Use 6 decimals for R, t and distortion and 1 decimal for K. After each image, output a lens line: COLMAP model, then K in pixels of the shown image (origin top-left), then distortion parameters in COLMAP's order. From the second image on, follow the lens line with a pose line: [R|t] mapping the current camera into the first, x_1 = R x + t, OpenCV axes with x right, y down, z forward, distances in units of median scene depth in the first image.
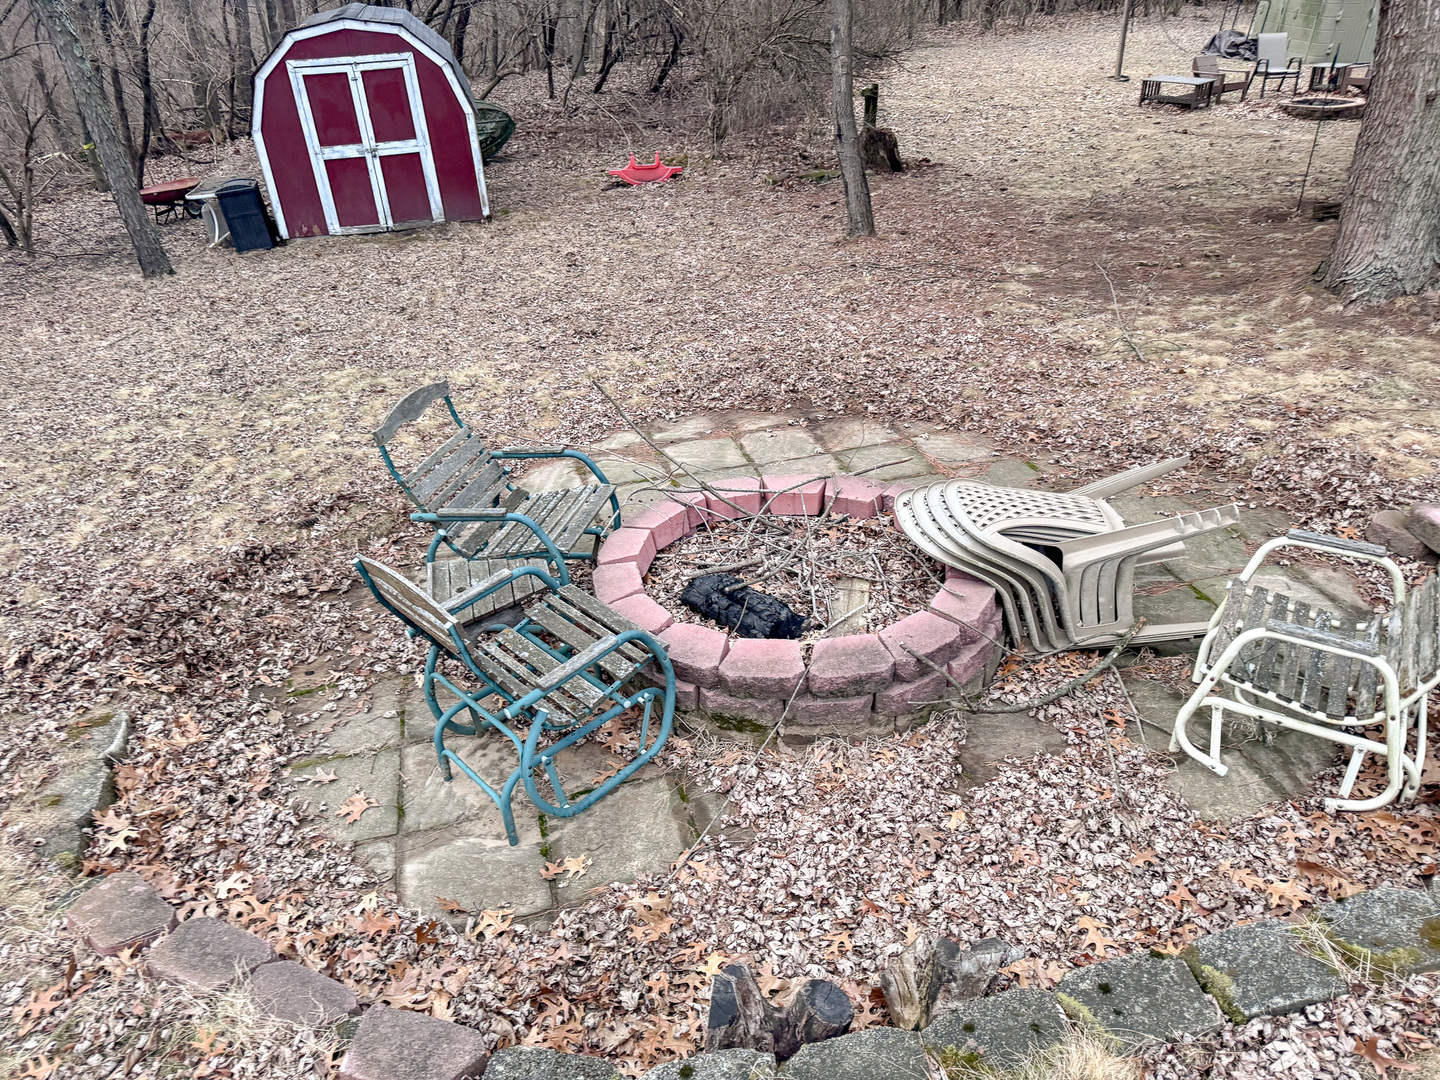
lens RADIAL K [[1026.8, 0, 721.2], [0, 1026.8, 541.0], [0, 0, 1]] dist [0.038296, -0.045478]
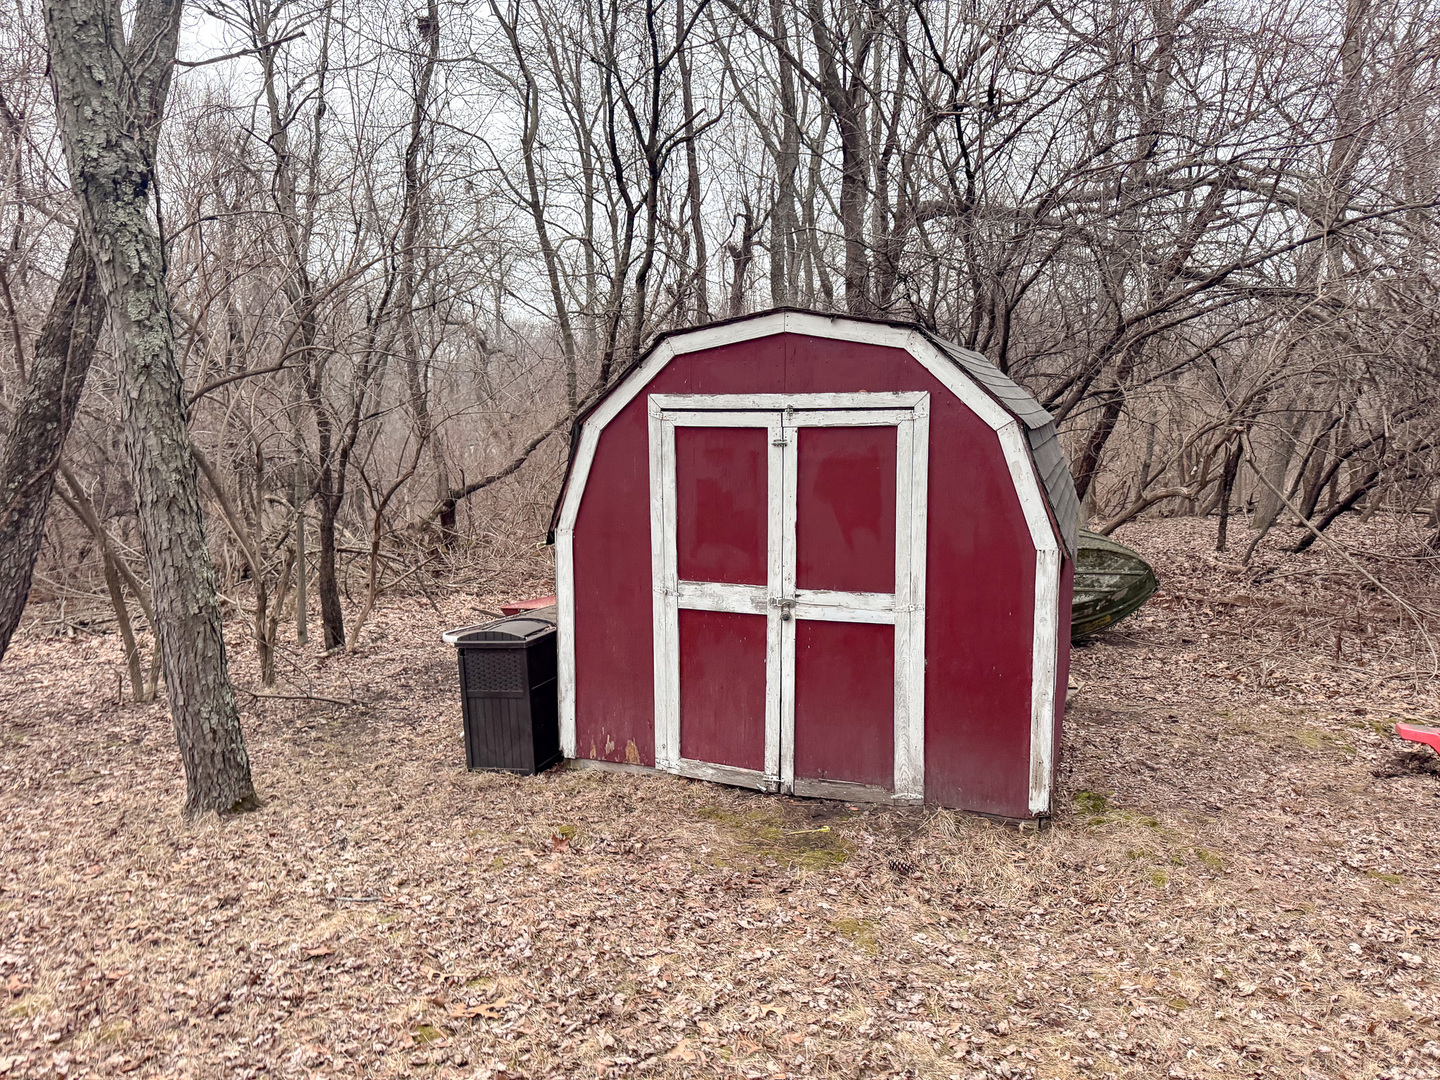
lens RADIAL K [[985.7, 0, 720.3], [0, 985.7, 541.1], [0, 0, 1]] dist [0.032881, -0.006635]
pose [[0.824372, 0.116385, -0.553954, -0.150232], [-0.322905, 0.900472, -0.291345, -0.287275], [0.464912, 0.419051, 0.779905, 0.694965]]
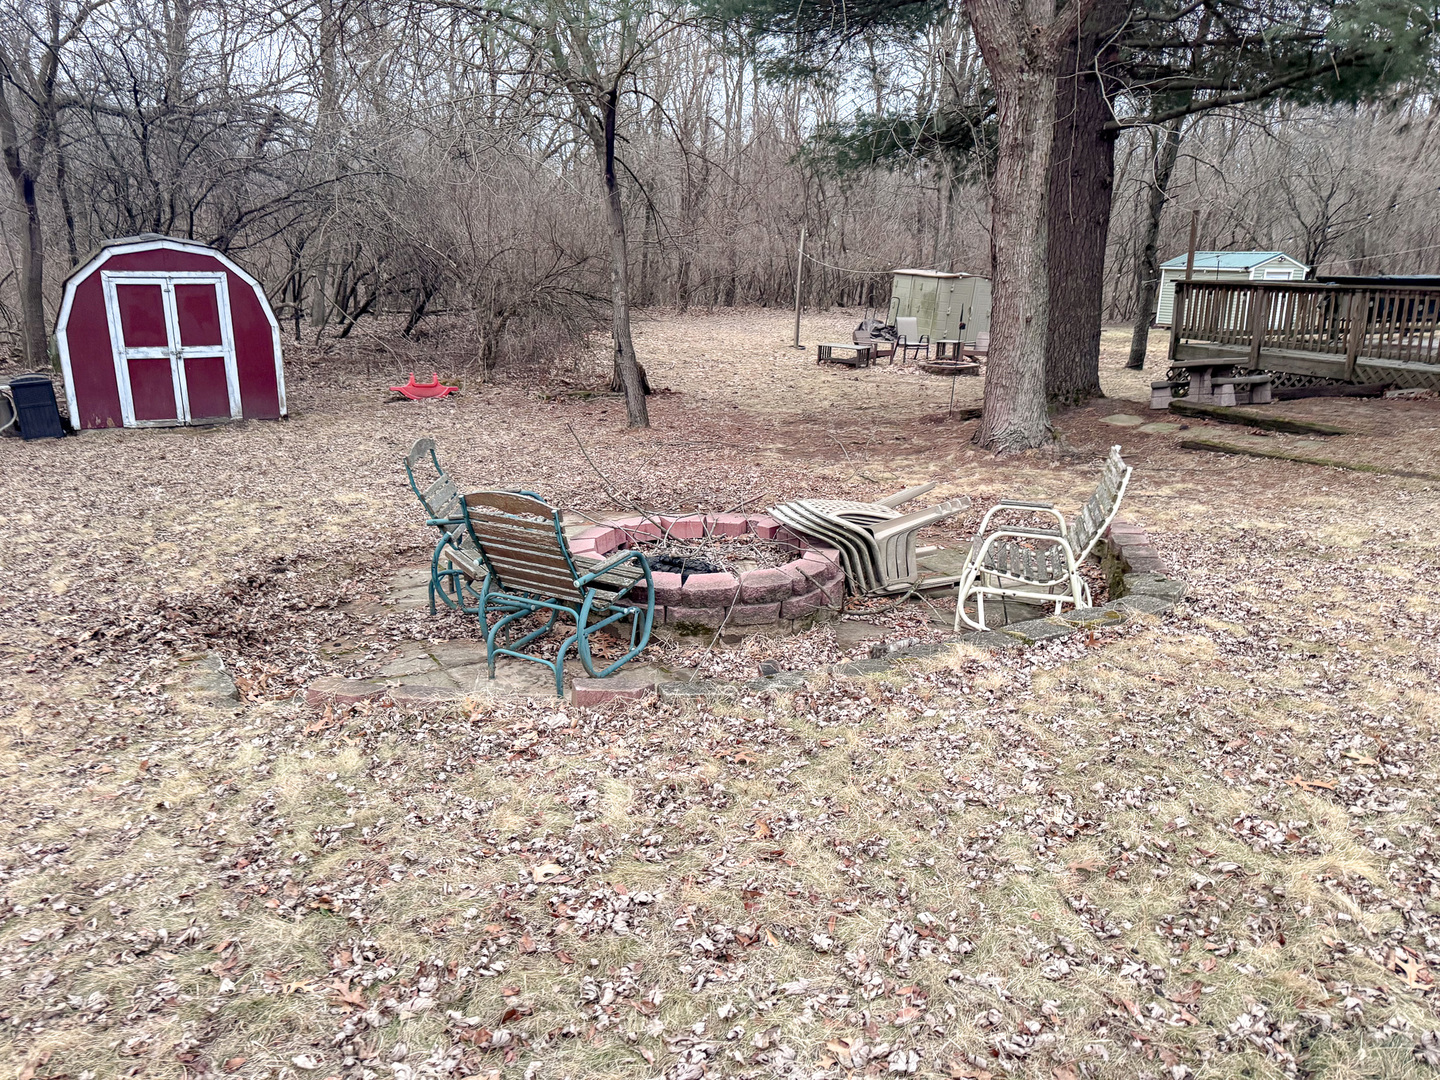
lens RADIAL K [[1026.8, 0, 727.5], [0, 1026.8, 546.5], [0, 0, 1]] dist [0.038296, -0.045478]
pose [[0.955911, -0.007448, 0.293563, -0.109418], [0.079196, 0.969177, -0.233291, 0.121162], [-0.282776, 0.246254, 0.927036, -0.122329]]
